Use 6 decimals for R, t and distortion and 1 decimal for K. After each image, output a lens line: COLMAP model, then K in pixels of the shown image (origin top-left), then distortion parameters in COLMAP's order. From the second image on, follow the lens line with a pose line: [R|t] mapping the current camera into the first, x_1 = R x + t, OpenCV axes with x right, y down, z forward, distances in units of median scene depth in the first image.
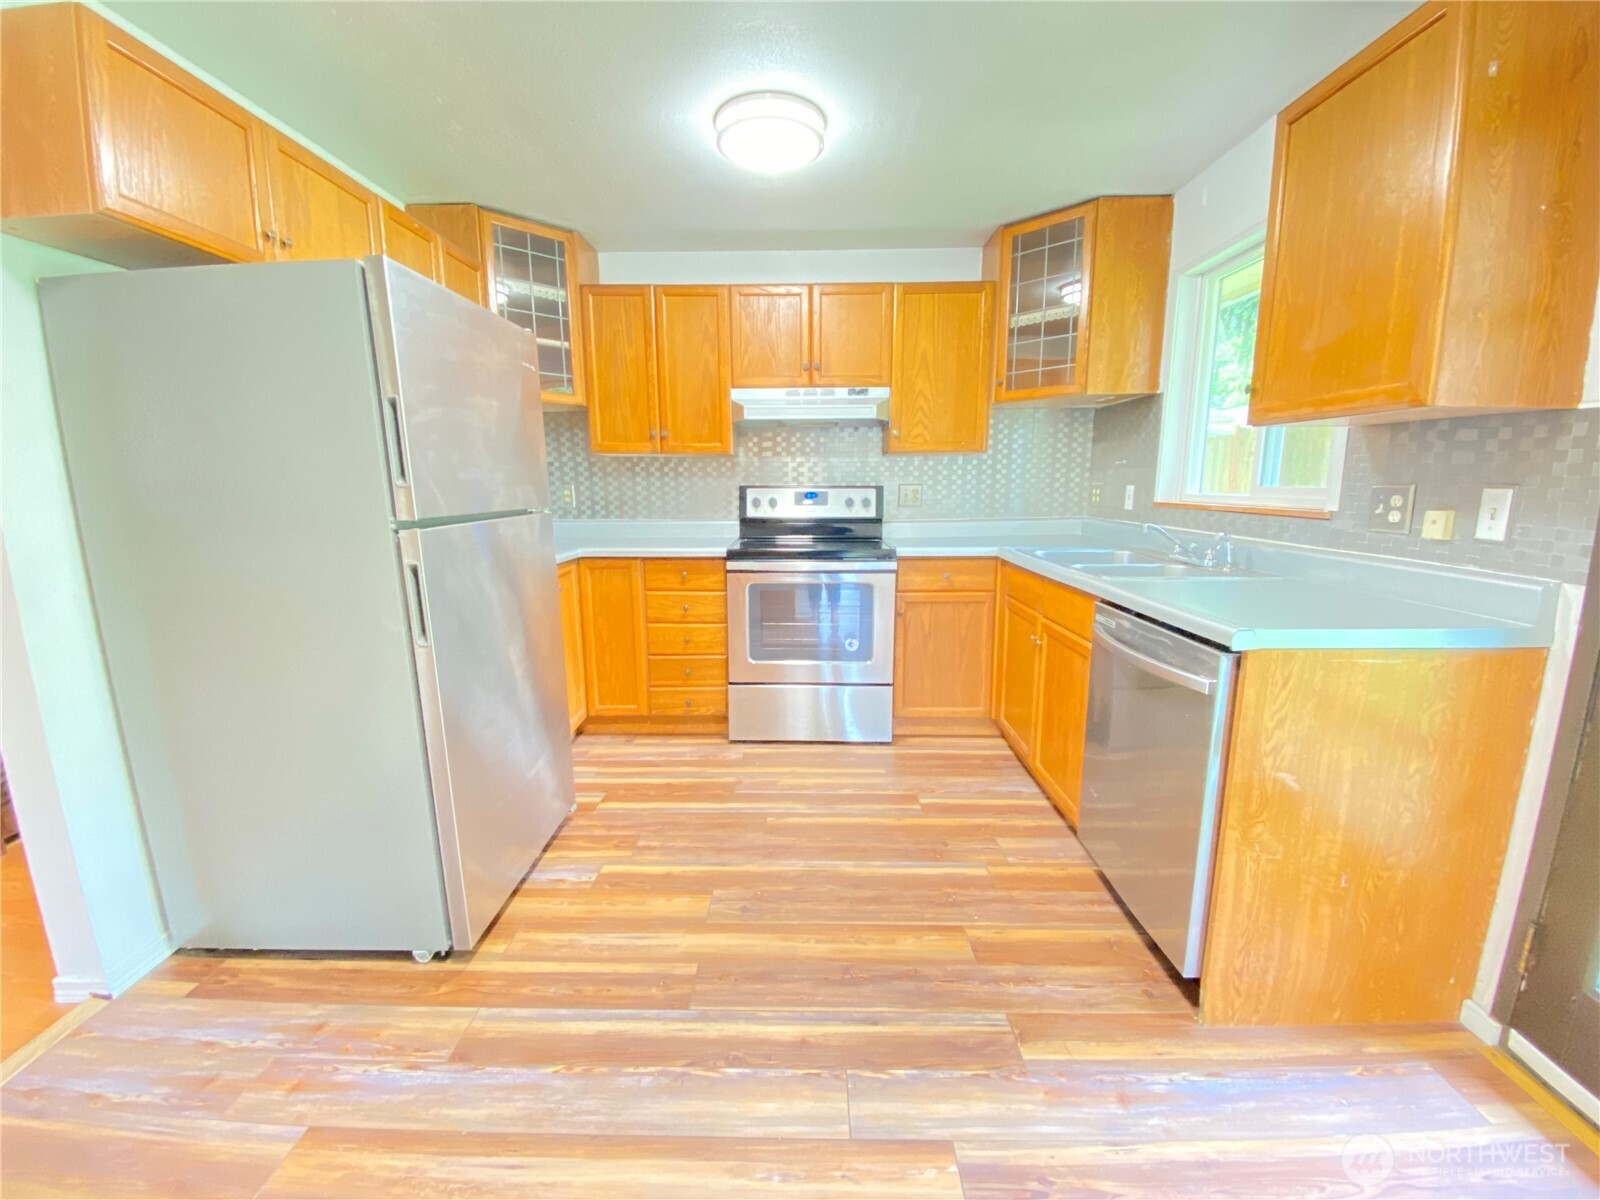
lens RADIAL K [[653.1, 0, 796.2], [0, 653.1, 608.0], [0, 0, 1]] dist [0.011907, -0.016183]
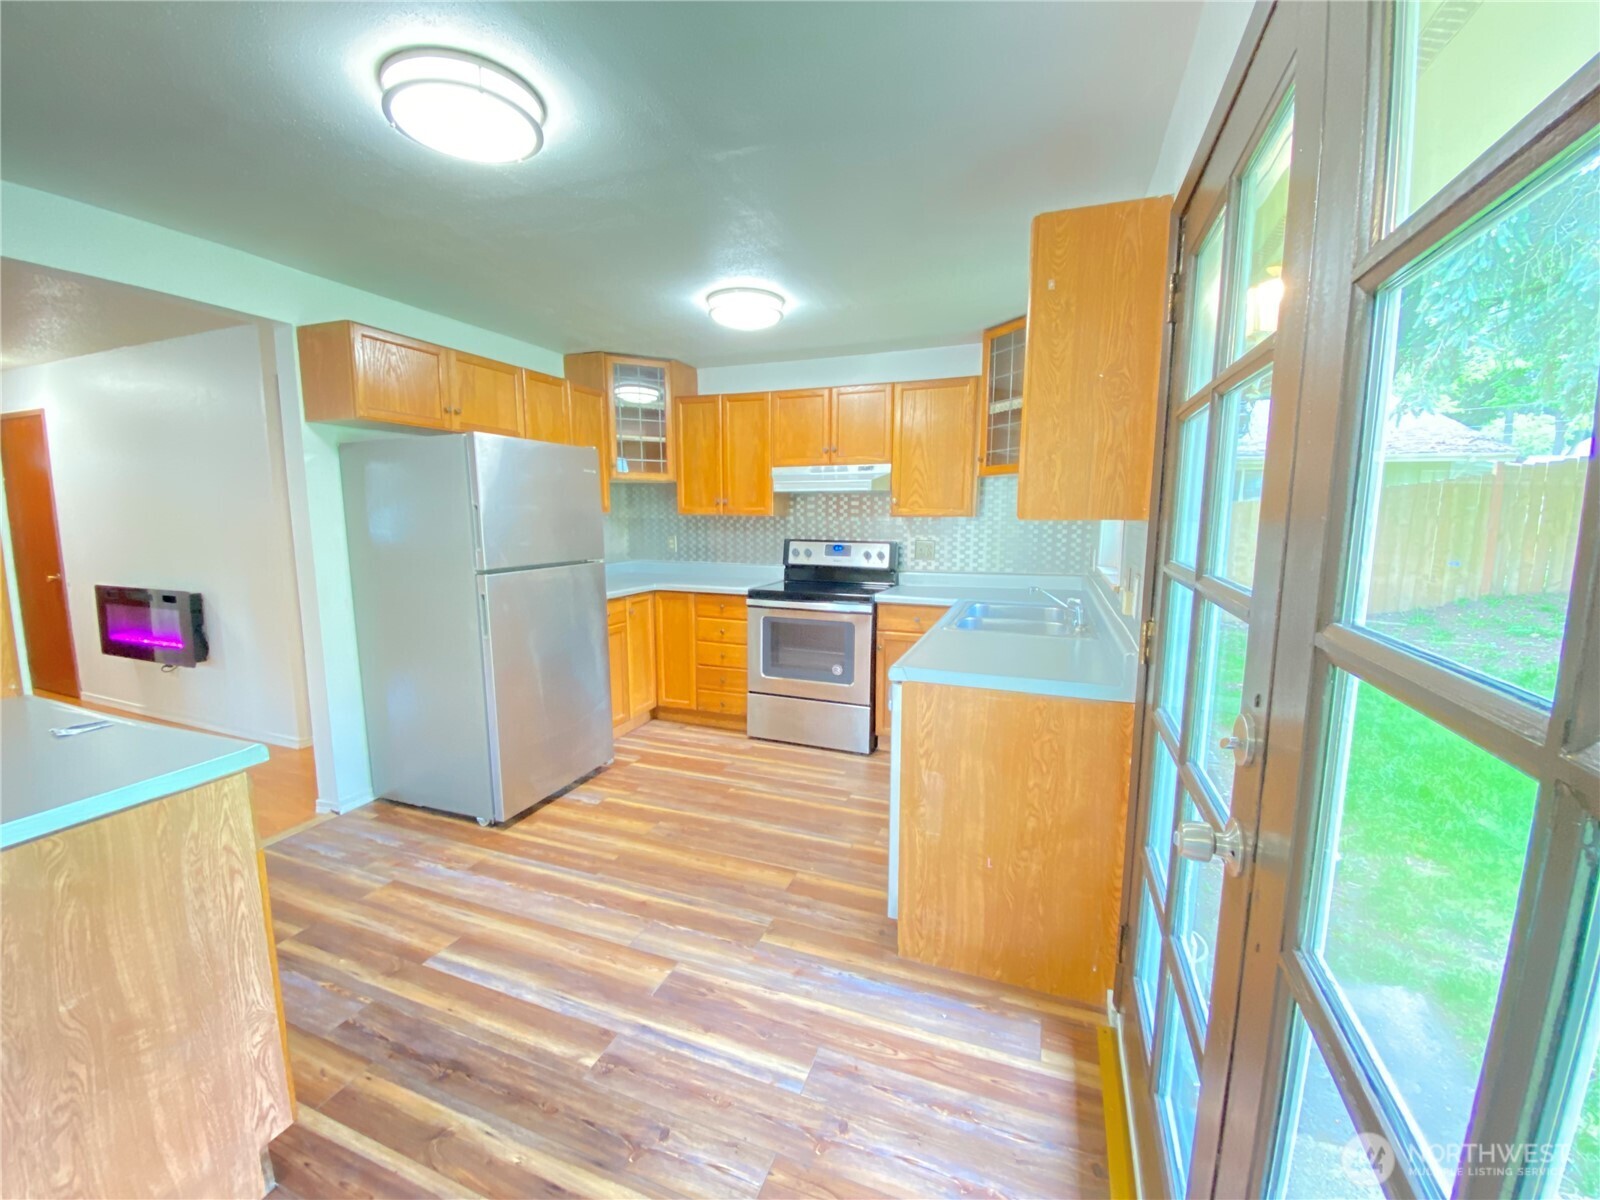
lens RADIAL K [[645.7, 0, 785.9], [0, 645.7, 605.4], [0, 0, 1]] dist [0.028997, -0.023029]
pose [[0.937785, 0.056101, -0.342655, 0.478741], [-0.072927, 0.996673, -0.036408, -0.017382], [0.339473, 0.059131, 0.938755, -0.237526]]
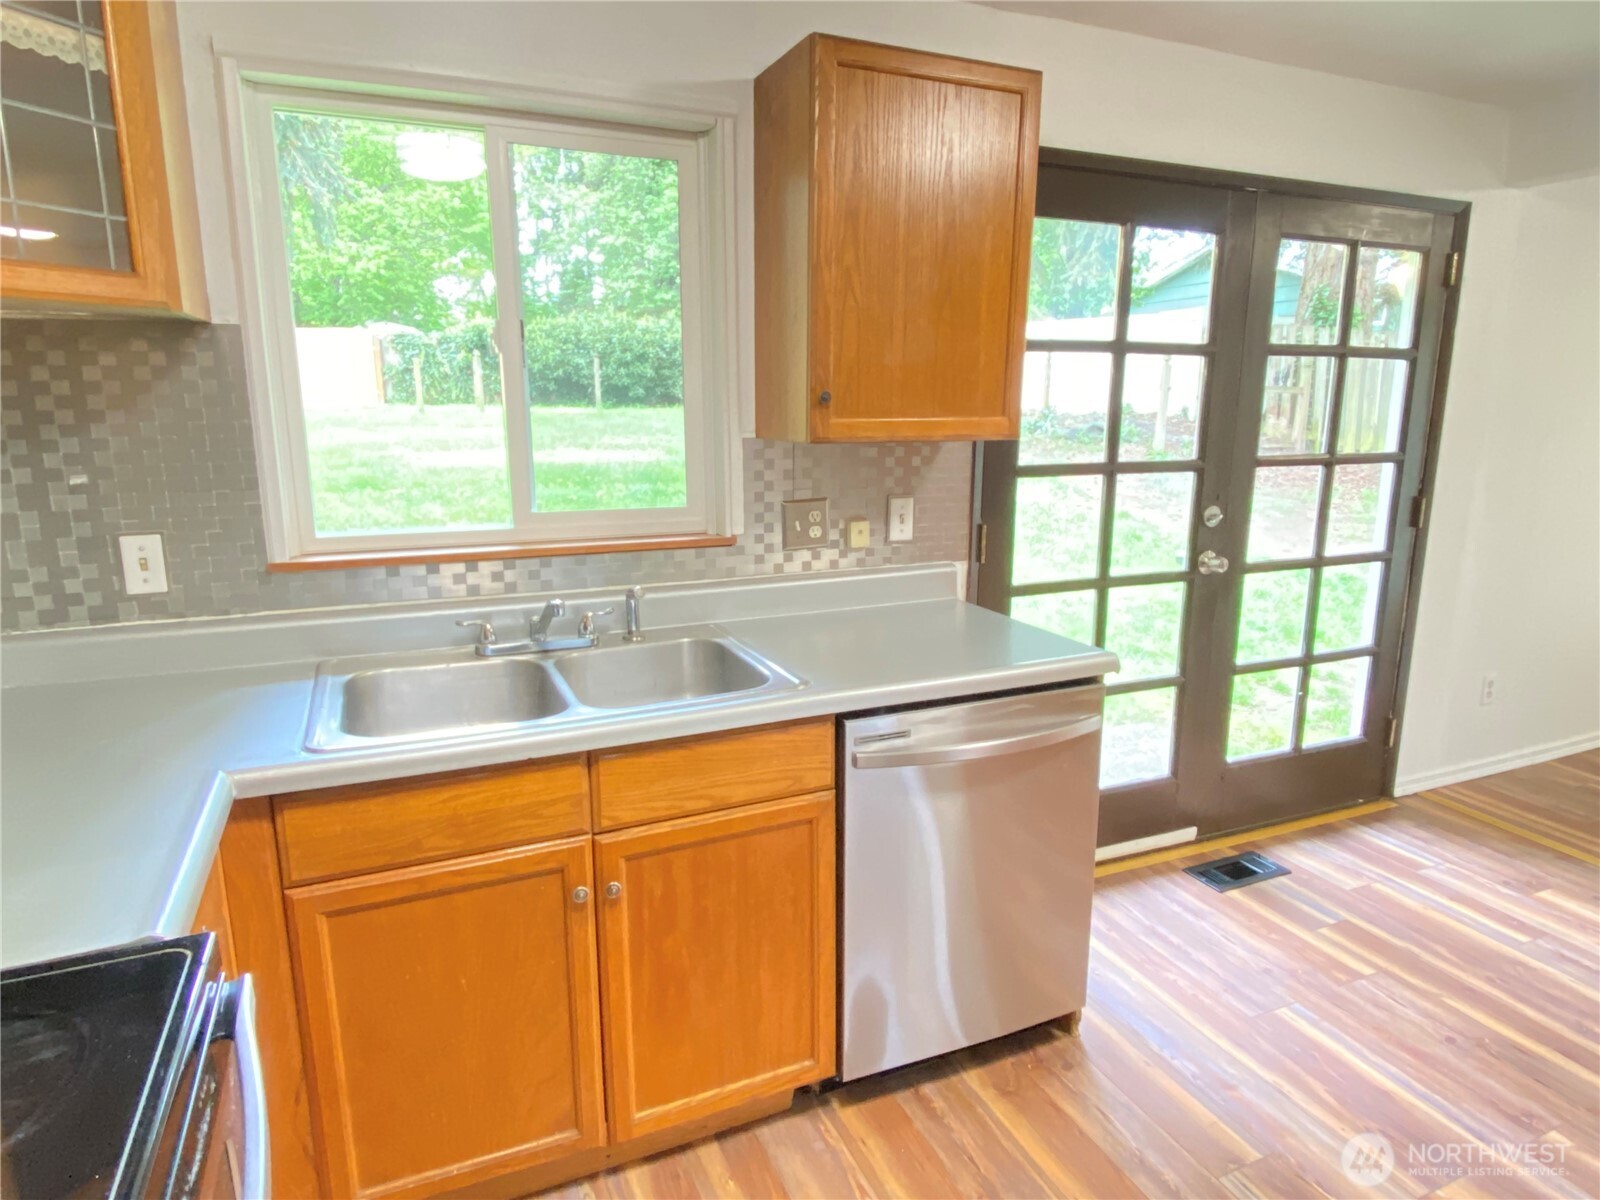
lens RADIAL K [[936.4, 0, 799.7], [0, 936.4, 592.1], [0, 0, 1]] dist [0.049900, -0.057573]
pose [[-0.418092, -0.182723, 0.889838, -0.224050], [0.170658, 0.946320, 0.274506, -0.287838], [-0.892230, 0.266627, -0.364466, 1.008891]]
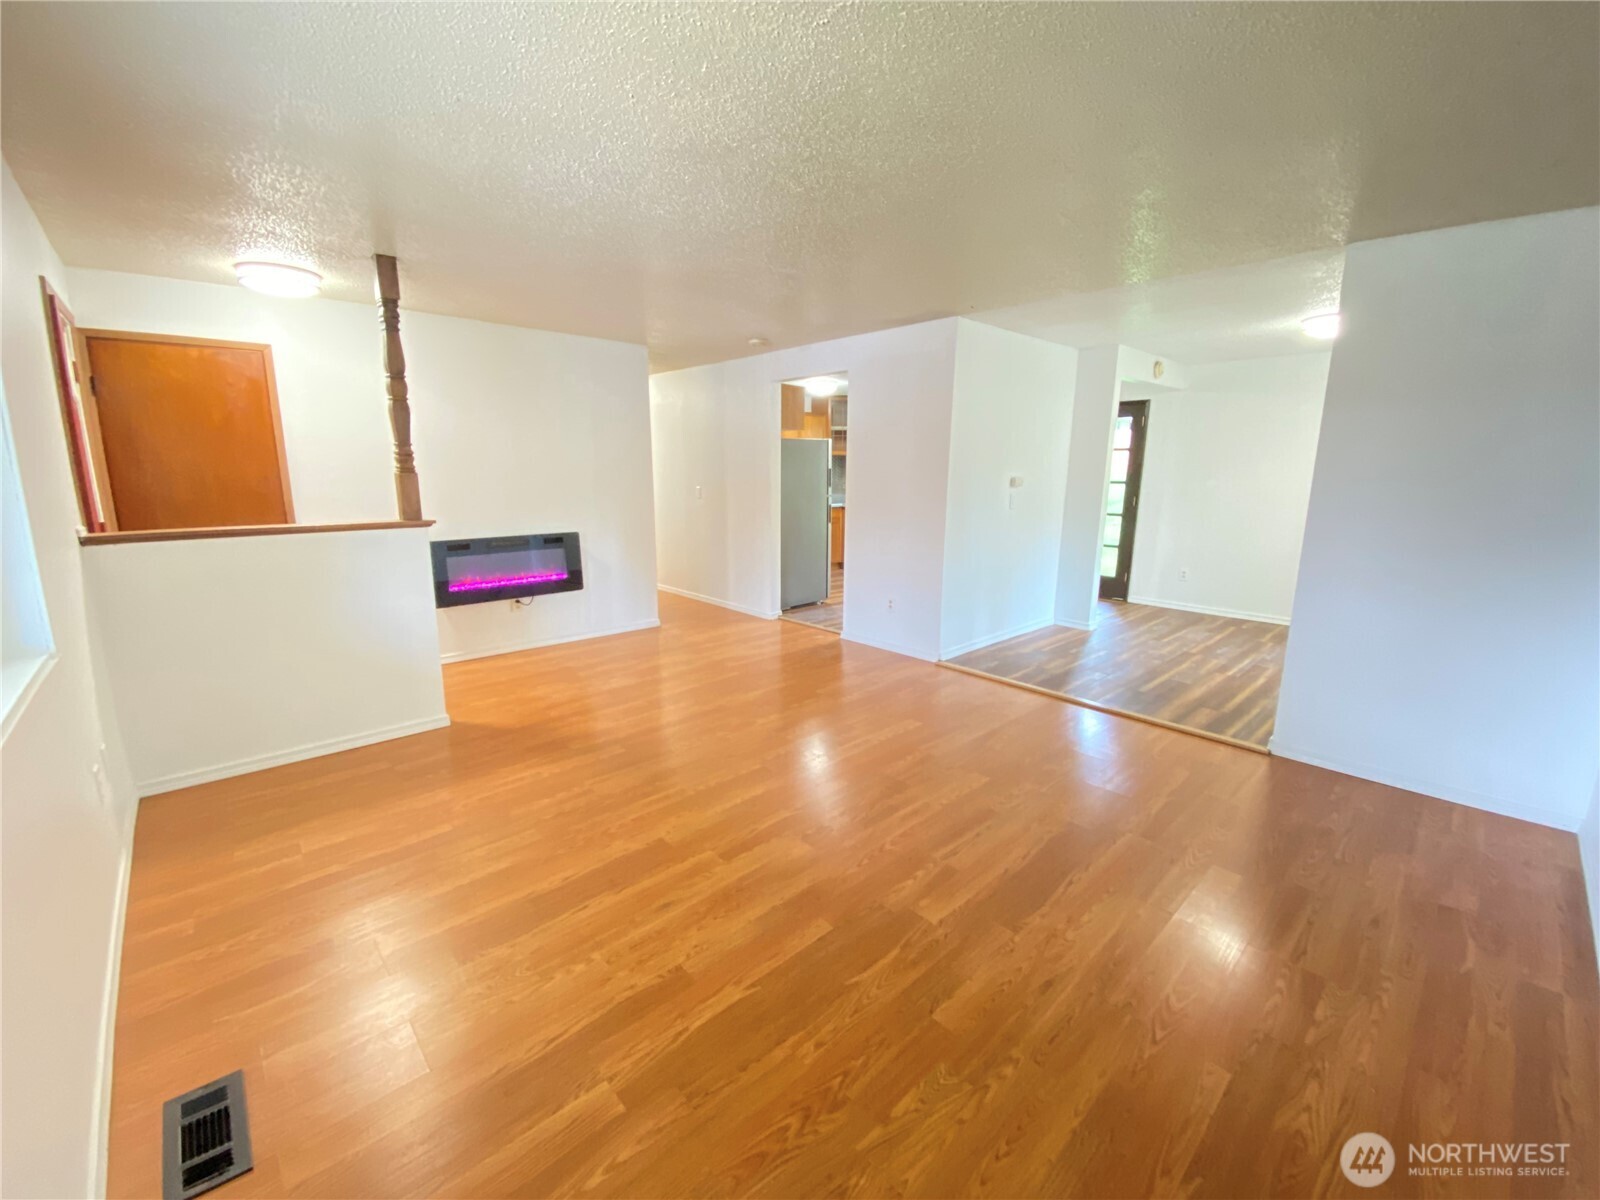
lens RADIAL K [[652.1, 0, 789.0], [0, 652.1, 595.9], [0, 0, 1]] dist [0.014418, -0.017404]
pose [[0.720381, -0.123638, 0.682470, -2.289441], [0.119212, 0.991412, 0.053773, 0.169842], [-0.683257, 0.042622, 0.728933, -1.190180]]
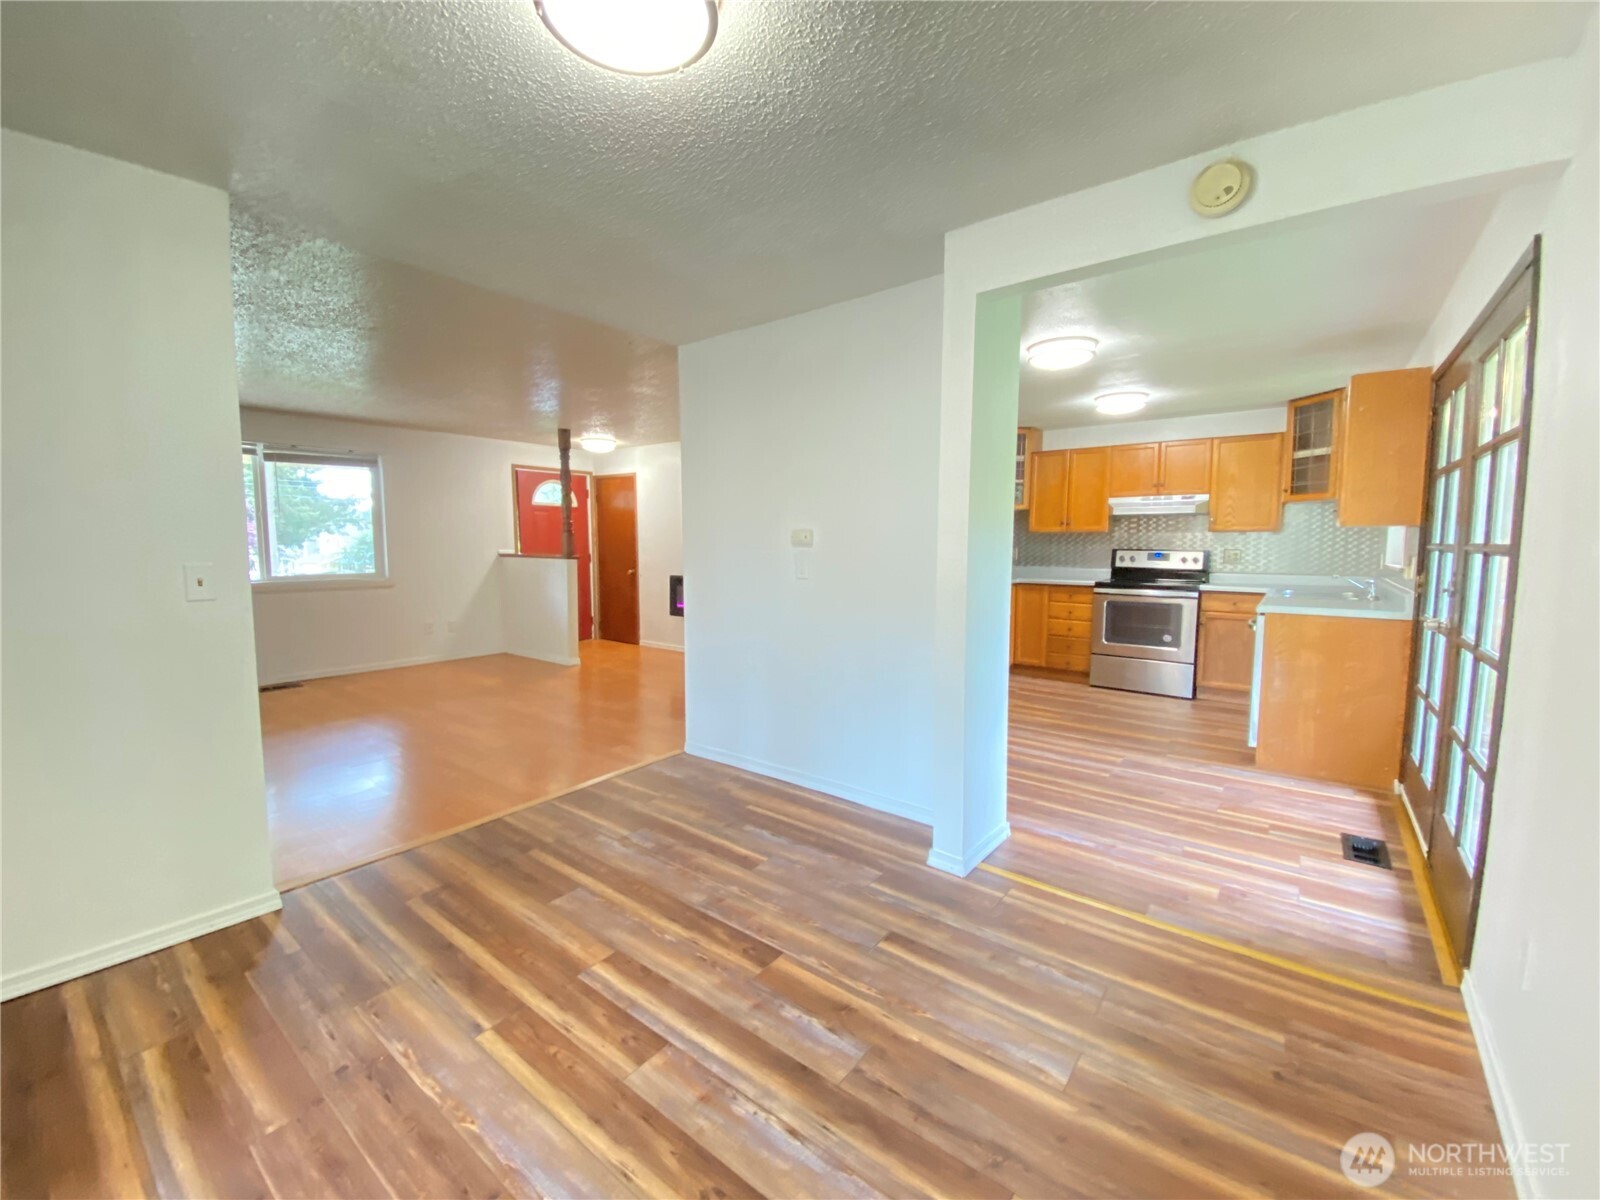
lens RADIAL K [[652.1, 0, 789.0], [0, 652.1, 595.9], [0, 0, 1]] dist [0.014418, -0.017404]
pose [[0.799697, 0.059875, -0.597410, 0.373782], [-0.121800, 0.990504, -0.063770, 0.213096], [0.587919, 0.123761, 0.799396, -1.231134]]
